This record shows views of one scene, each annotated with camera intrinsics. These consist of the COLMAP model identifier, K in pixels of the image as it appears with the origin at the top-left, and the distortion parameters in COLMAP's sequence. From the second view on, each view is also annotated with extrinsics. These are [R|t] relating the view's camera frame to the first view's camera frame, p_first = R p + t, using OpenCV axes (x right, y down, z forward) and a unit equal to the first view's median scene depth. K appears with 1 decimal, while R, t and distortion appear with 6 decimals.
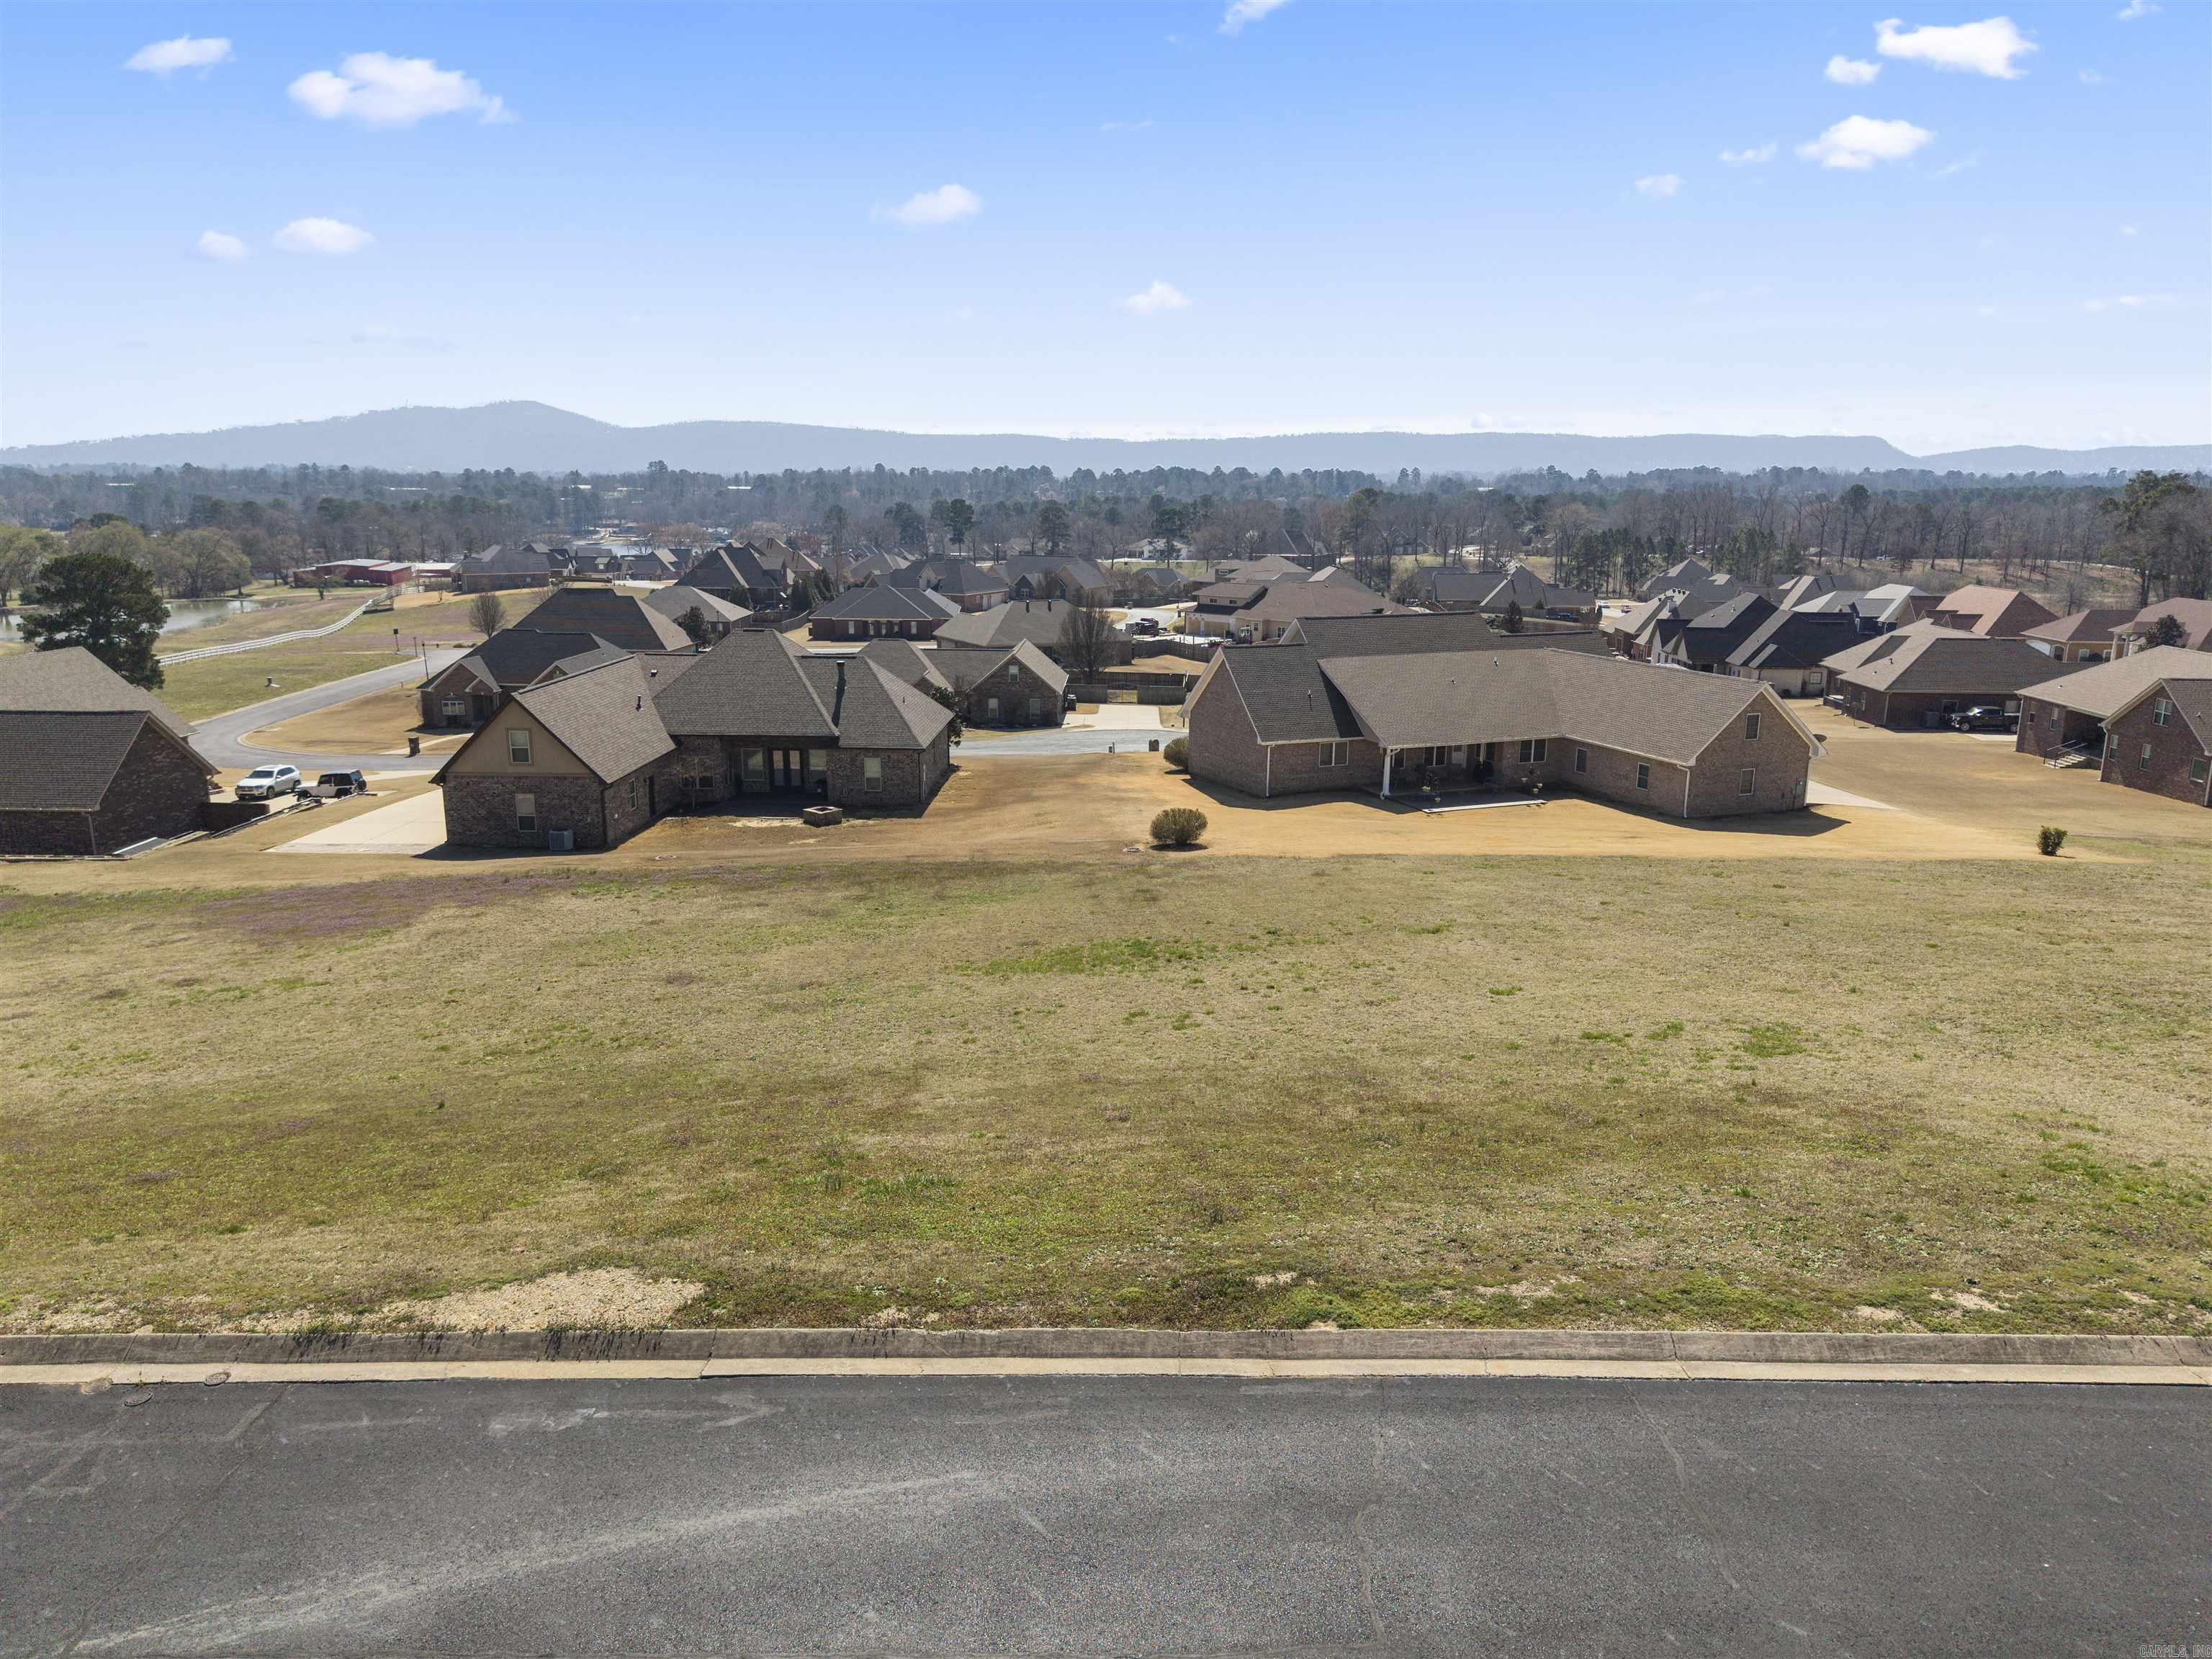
lens RADIAL K [[1503.9, 0, 1106.0], [0, 1503.9, 829.5], [0, 0, 1]] dist [0.030399, -0.034123]
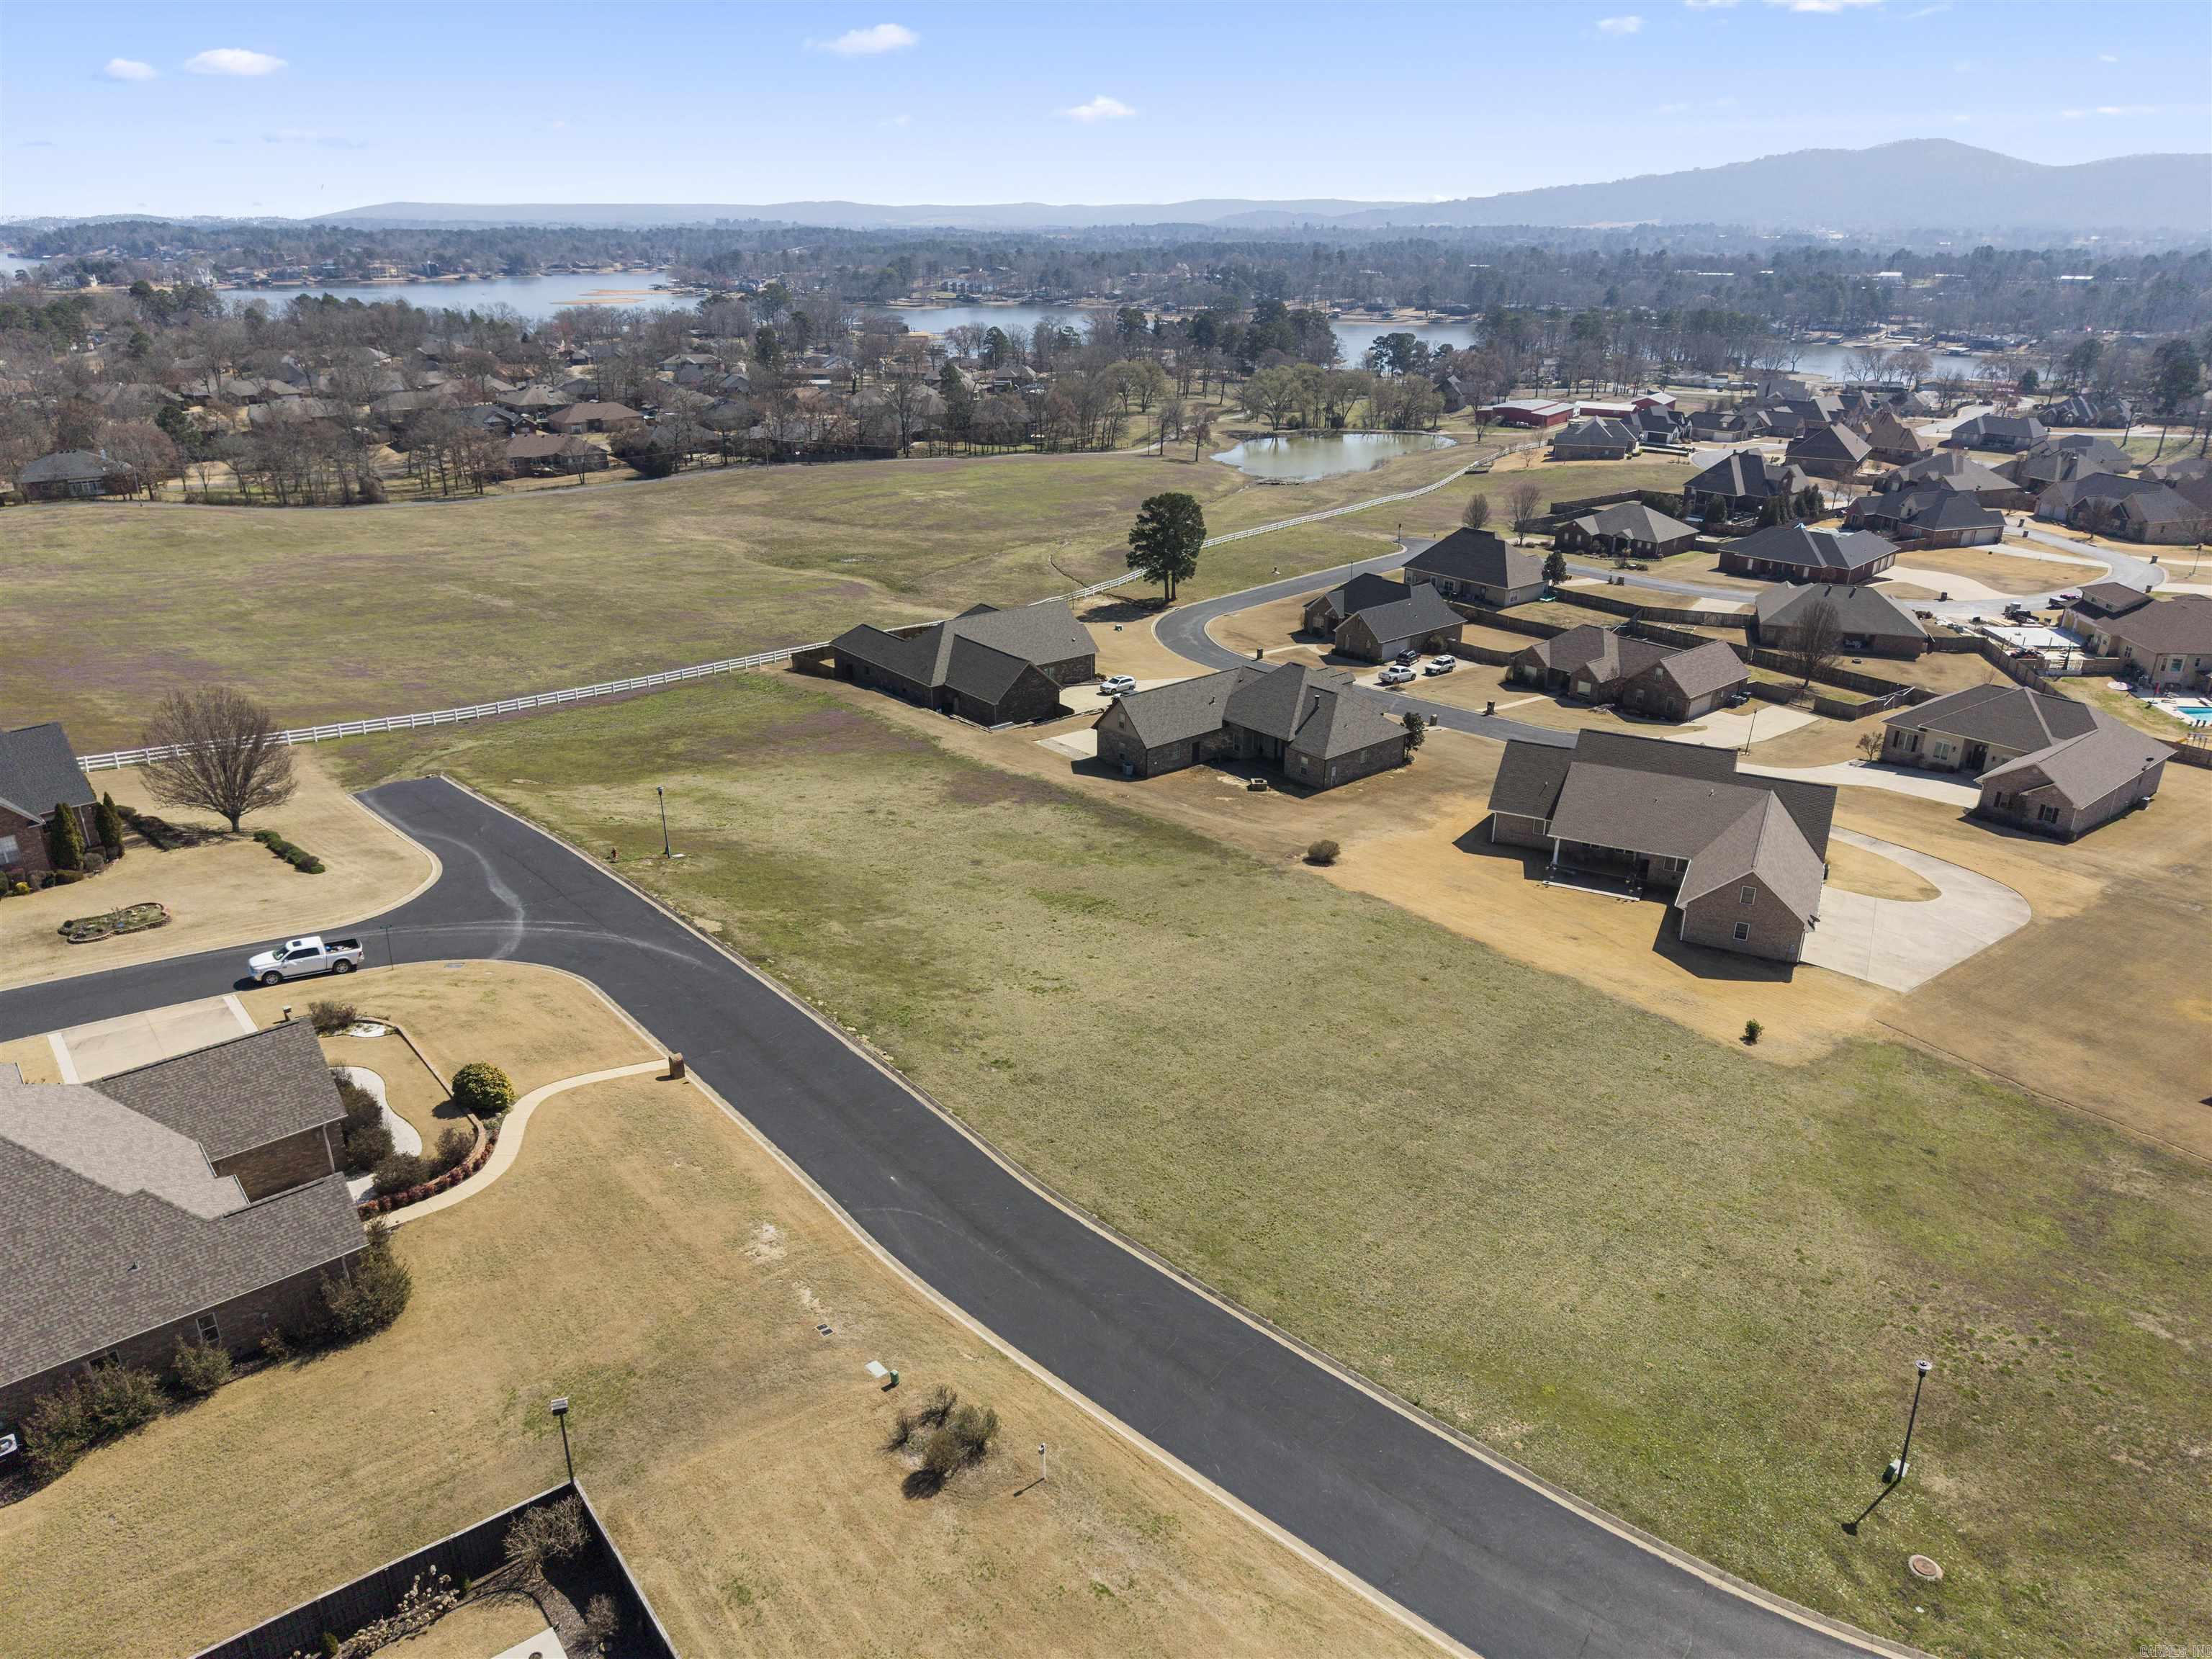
lens RADIAL K [[1464.2, 0, 1108.6], [0, 1464.2, 868.6], [0, 0, 1]] dist [0.035327, -0.042297]
pose [[0.671964, 0.295774, -0.678957, 0.879955], [-0.162462, 0.953326, 0.254510, -0.317123], [0.722545, -0.060717, 0.688653, -0.359931]]
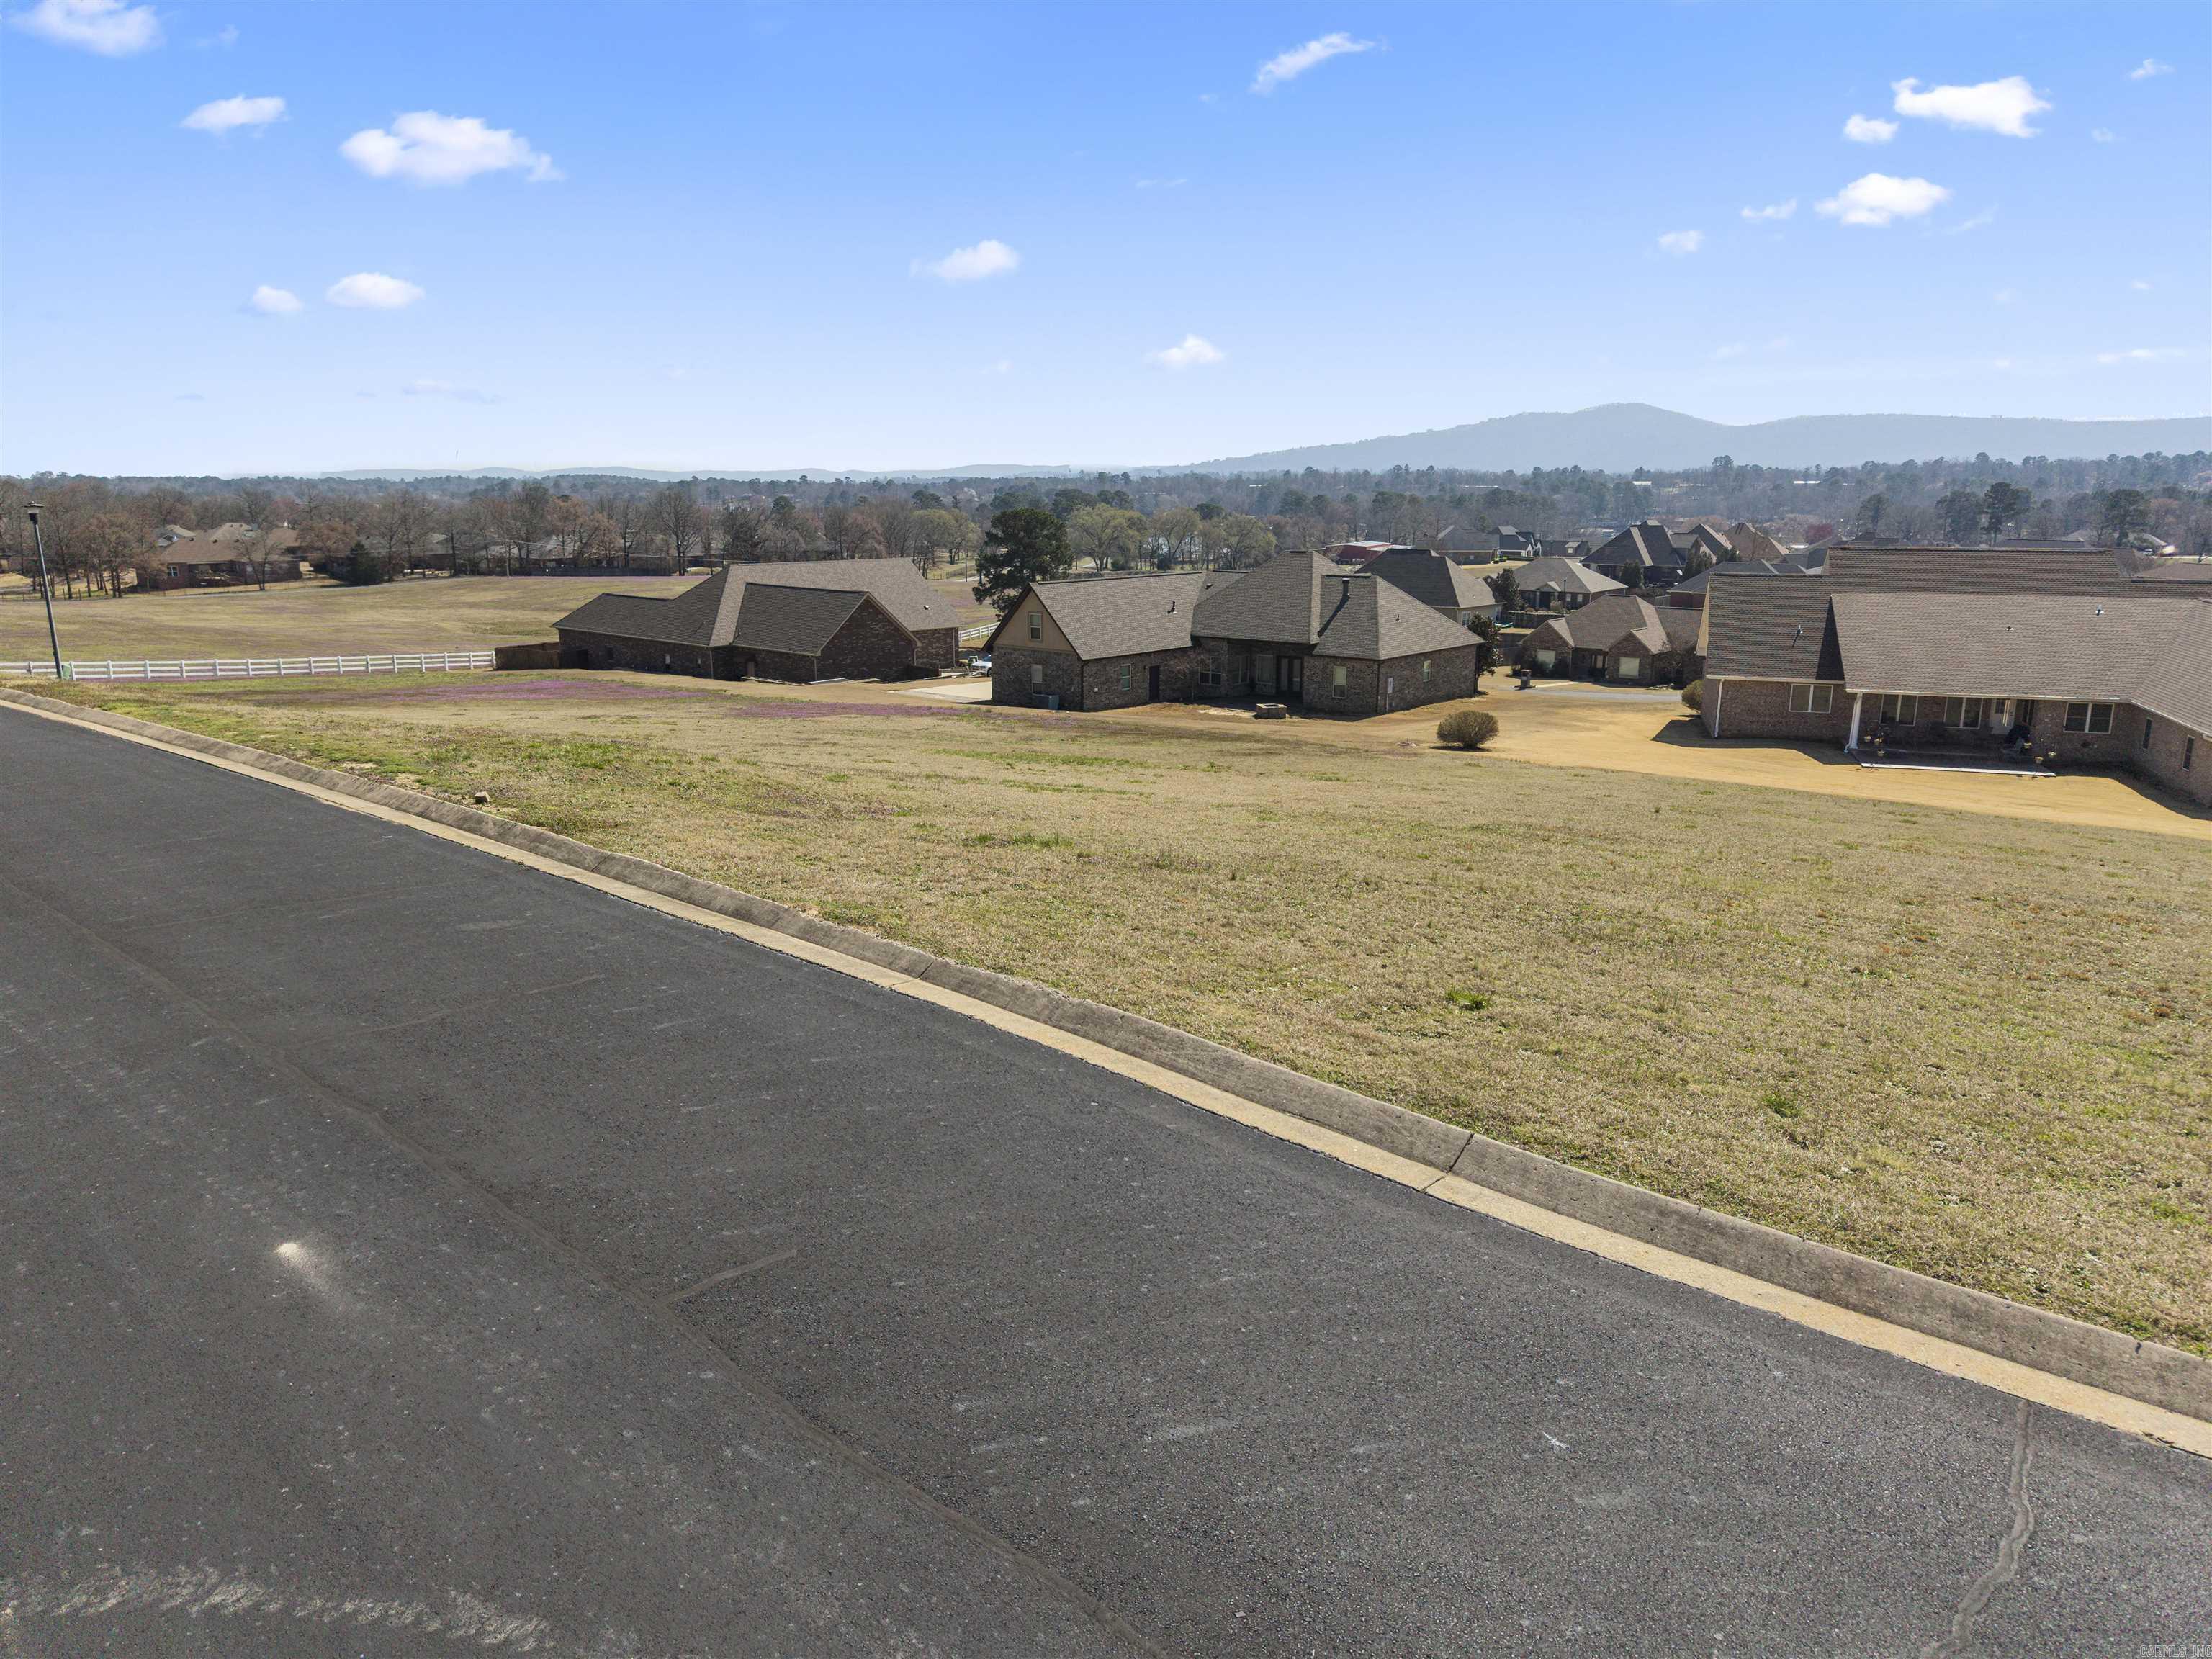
lens RADIAL K [[1464.2, 0, 1108.6], [0, 1464.2, 868.6], [0, 0, 1]] dist [0.035327, -0.042297]
pose [[0.771743, 0.151932, -0.617519, 0.377768], [-0.133765, 0.988100, 0.075935, 0.037090], [0.621707, 0.024000, 0.782882, 0.072156]]
